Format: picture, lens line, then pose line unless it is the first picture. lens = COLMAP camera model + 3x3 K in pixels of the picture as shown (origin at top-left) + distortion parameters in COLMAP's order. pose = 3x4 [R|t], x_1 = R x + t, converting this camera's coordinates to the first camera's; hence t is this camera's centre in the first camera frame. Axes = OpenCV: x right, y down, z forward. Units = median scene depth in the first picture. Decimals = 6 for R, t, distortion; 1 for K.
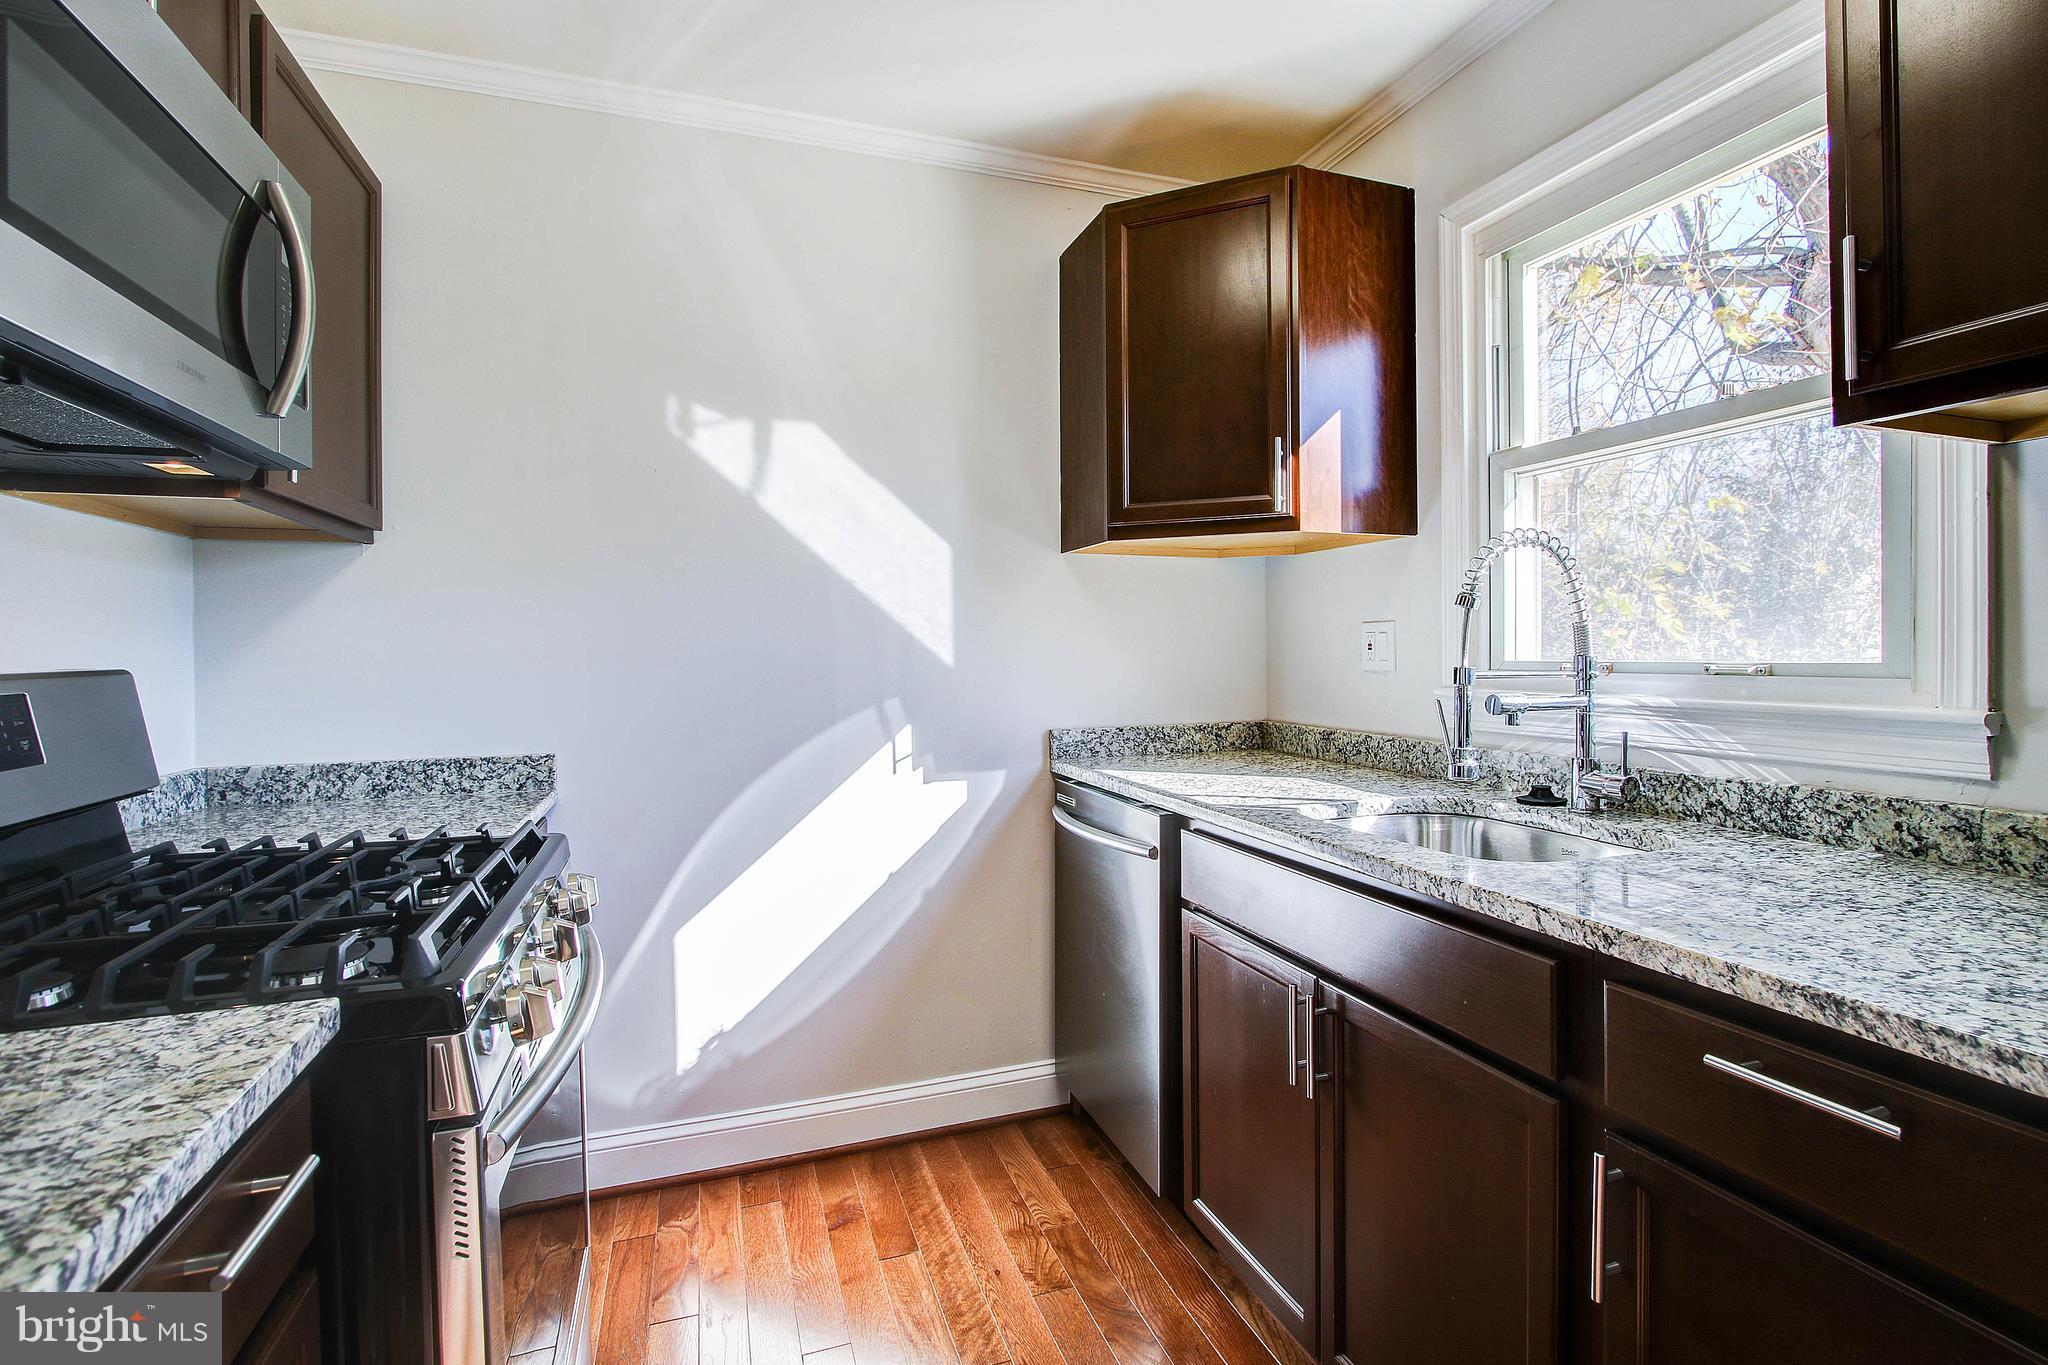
lens RADIAL K [[974.7, 0, 1033.3], [0, 974.7, 676.2], [0, 0, 1]] dist [-0.015841, 0.000932]
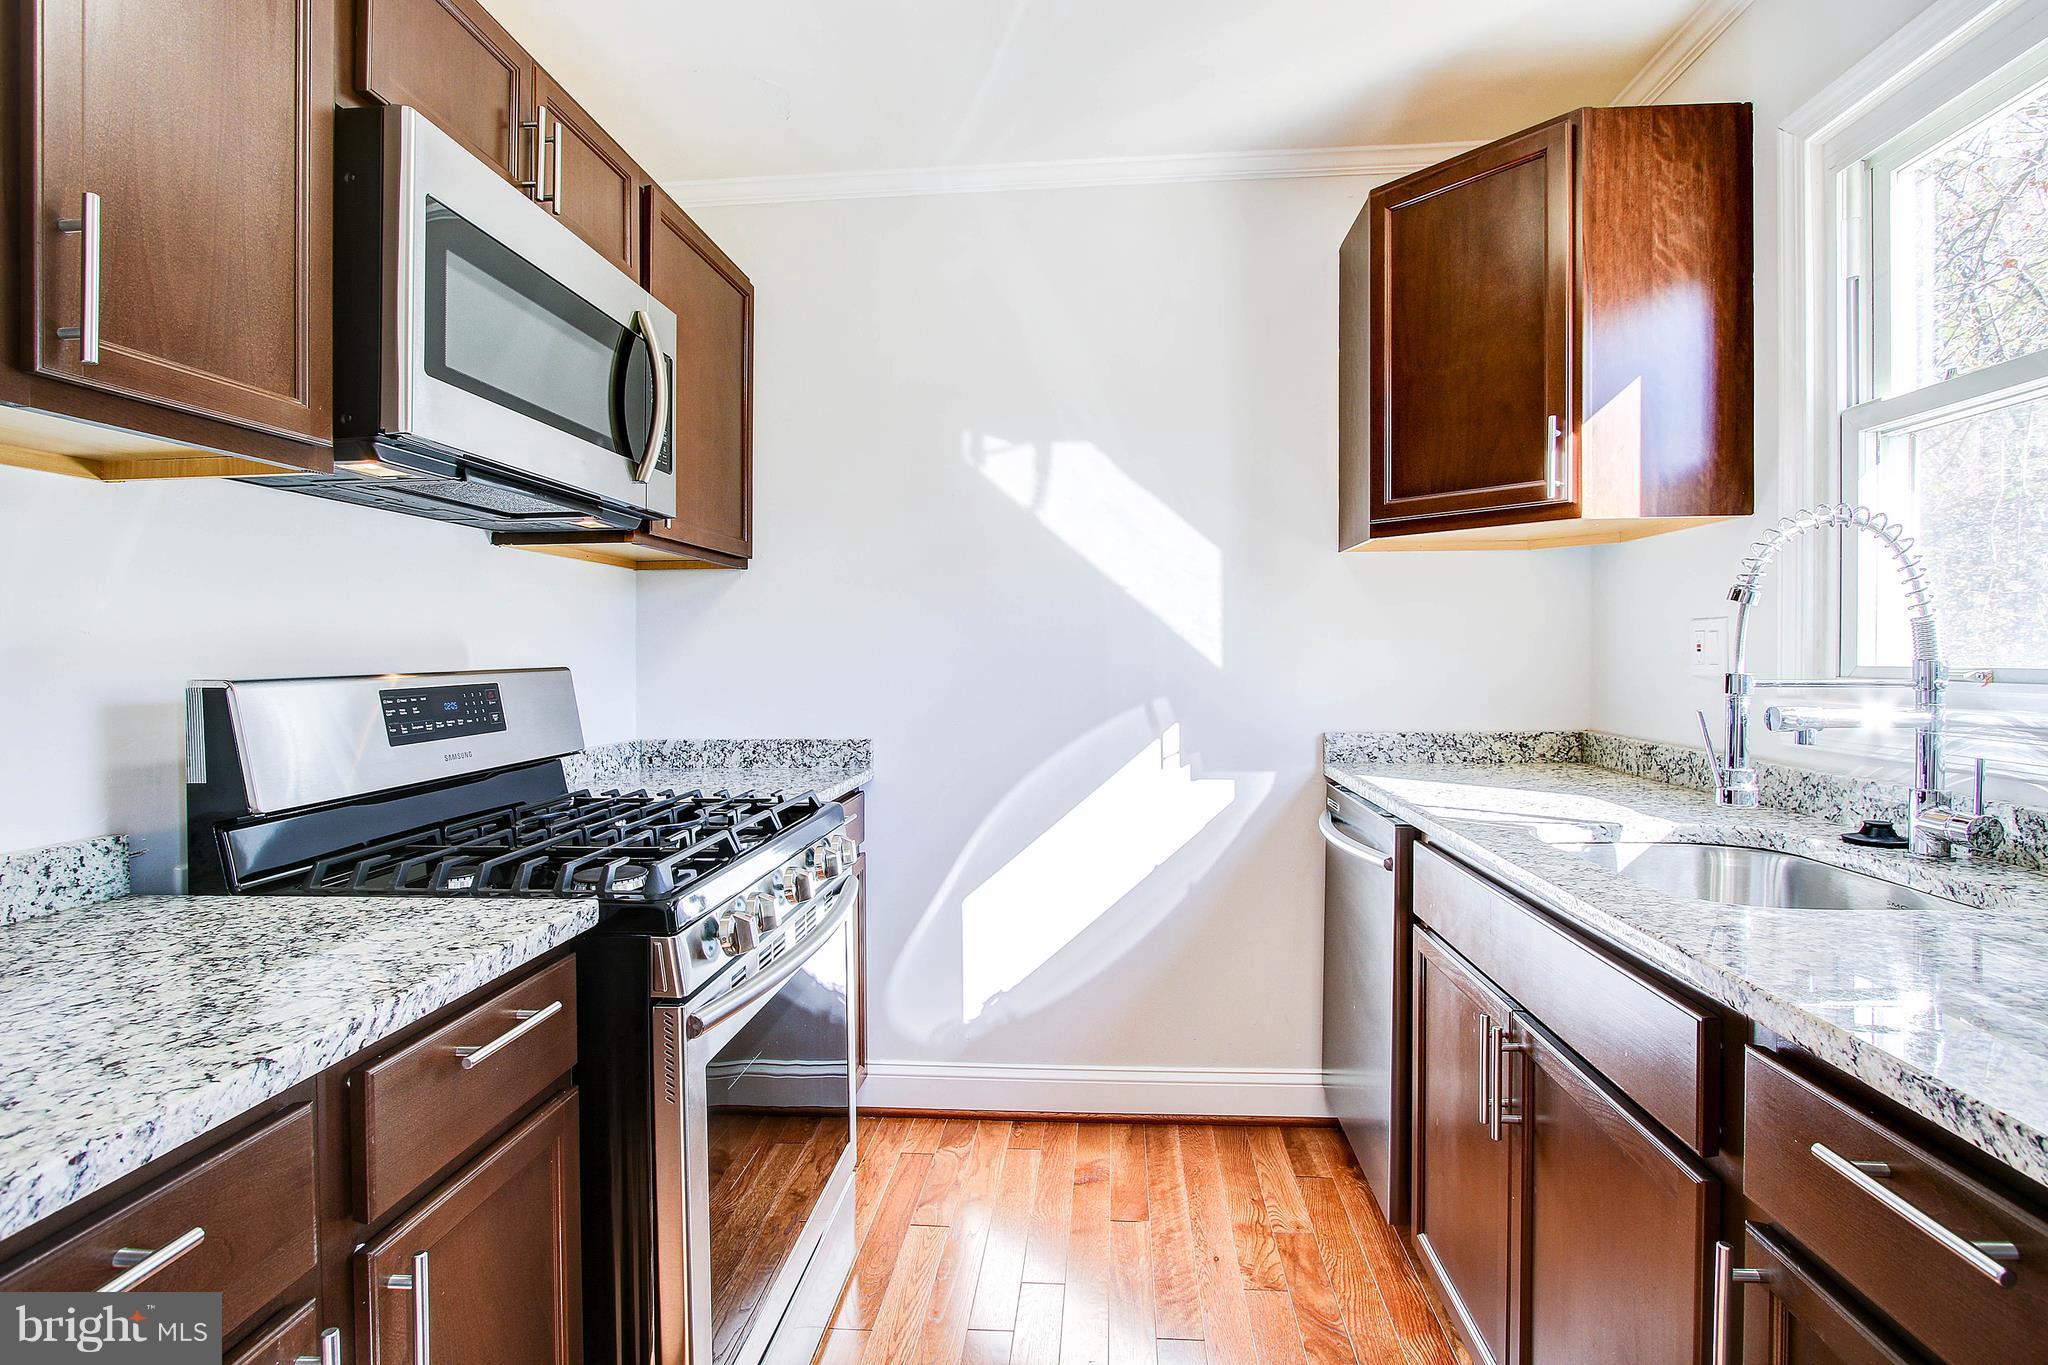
lens RADIAL K [[980.4, 0, 1036.2], [0, 980.4, 673.3], [0, 0, 1]] dist [-0.019958, 0.000779]
pose [[0.909189, 0.008908, -0.416288, 0.199315], [-0.009370, 0.999956, 0.000935, -0.003727], [0.416278, 0.003050, 0.909232, -0.016685]]
